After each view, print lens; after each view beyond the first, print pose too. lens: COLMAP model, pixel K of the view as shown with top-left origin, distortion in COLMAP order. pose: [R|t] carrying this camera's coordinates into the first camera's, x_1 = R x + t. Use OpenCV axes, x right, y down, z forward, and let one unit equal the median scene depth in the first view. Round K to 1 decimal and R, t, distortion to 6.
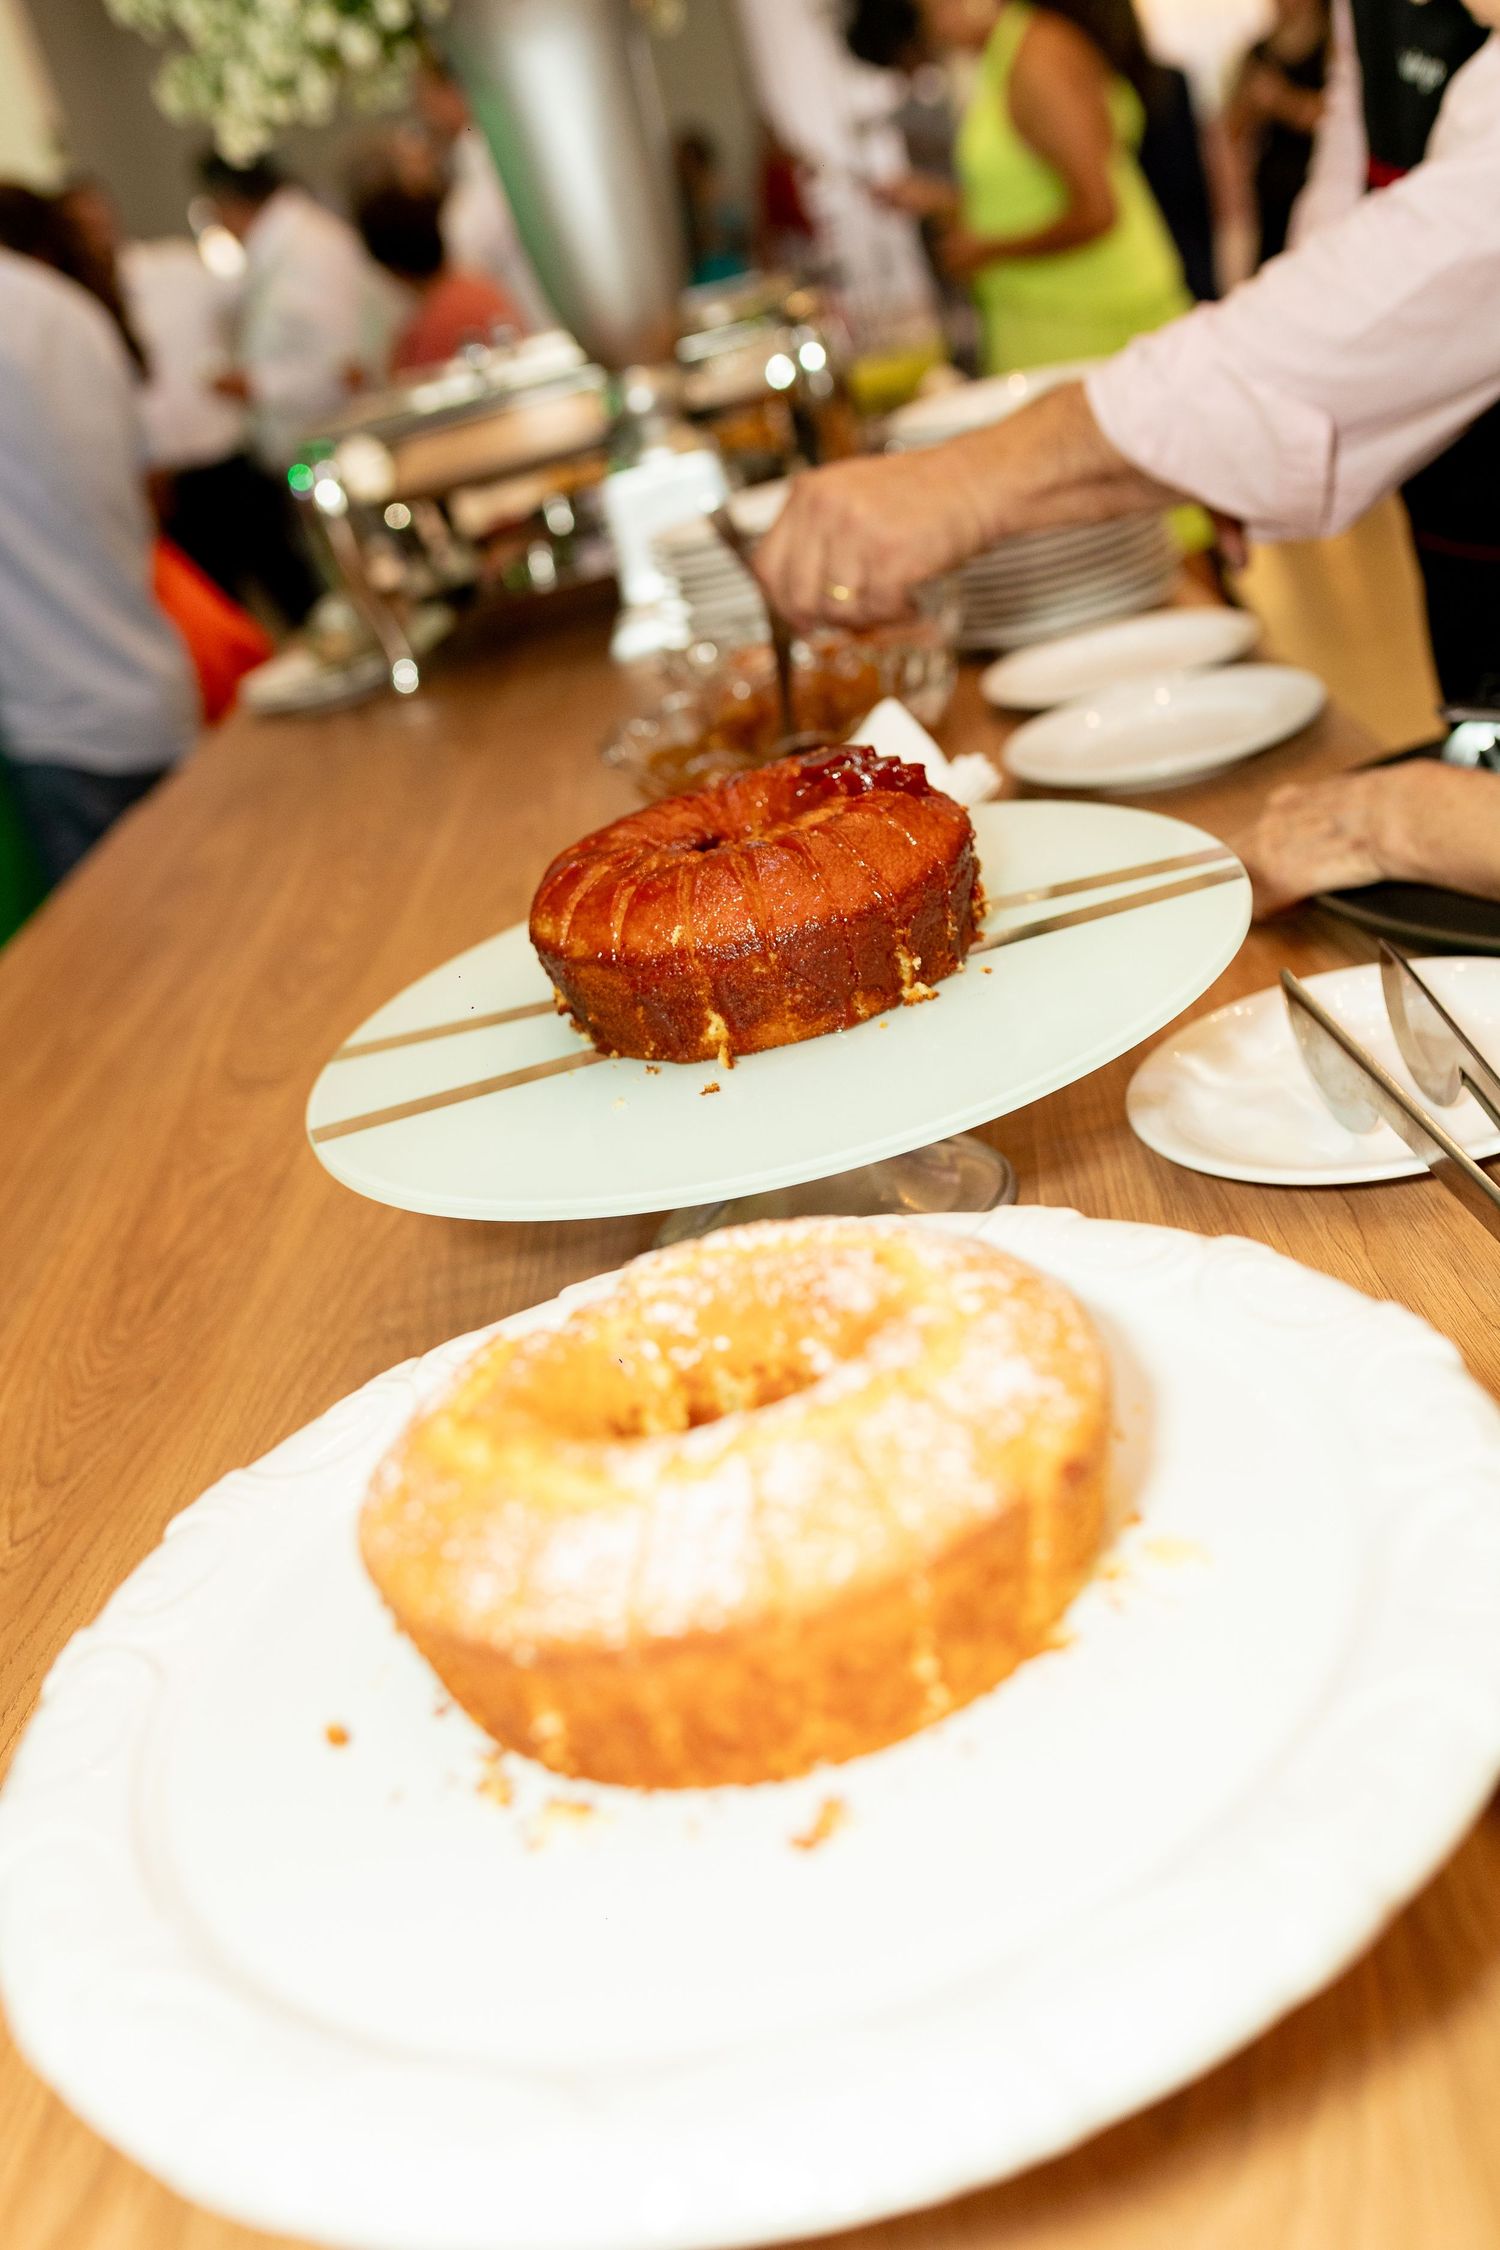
lens RADIAL K [[2650.4, 0, 750.0], [0, 2650.4, 1125.0], [0, 0, 1]] dist [-0.066039, -0.006121]
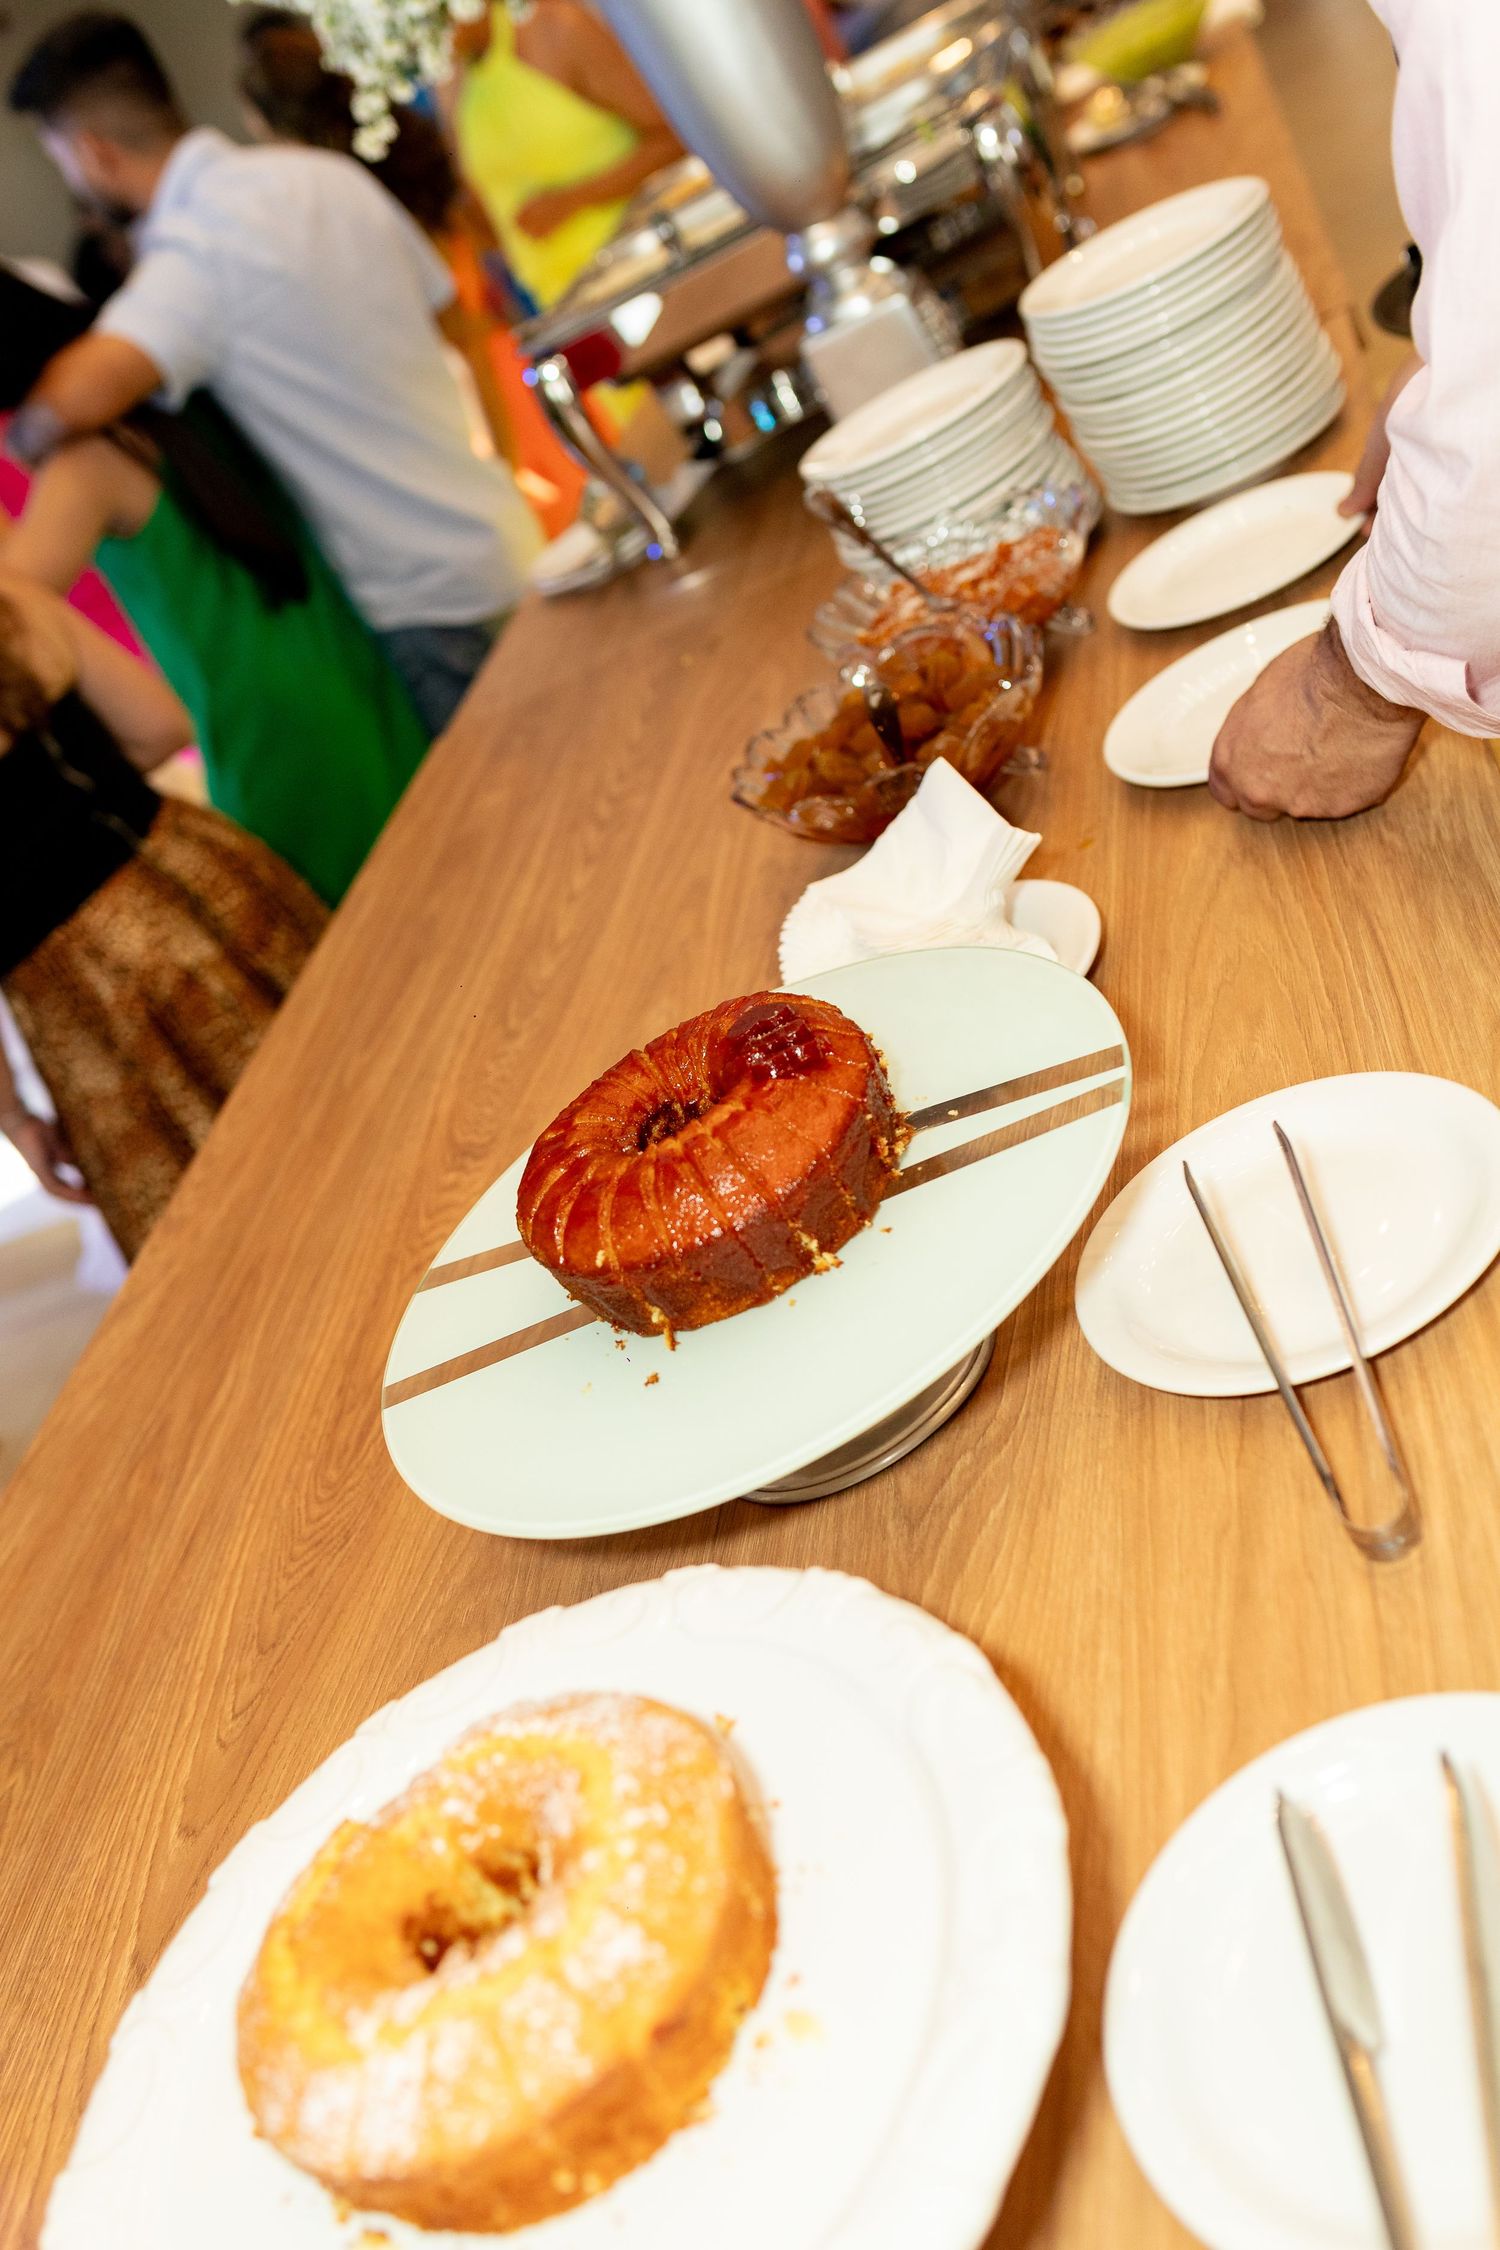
lens RADIAL K [[2650.4, 0, 750.0], [0, 2650.4, 1125.0], [0, 0, 1]] dist [-0.066039, -0.006121]
pose [[0.950184, -0.106868, -0.292797, 0.374777], [0.178034, 0.957150, 0.228404, -0.373718], [0.255841, -0.269154, 0.928494, -0.056463]]
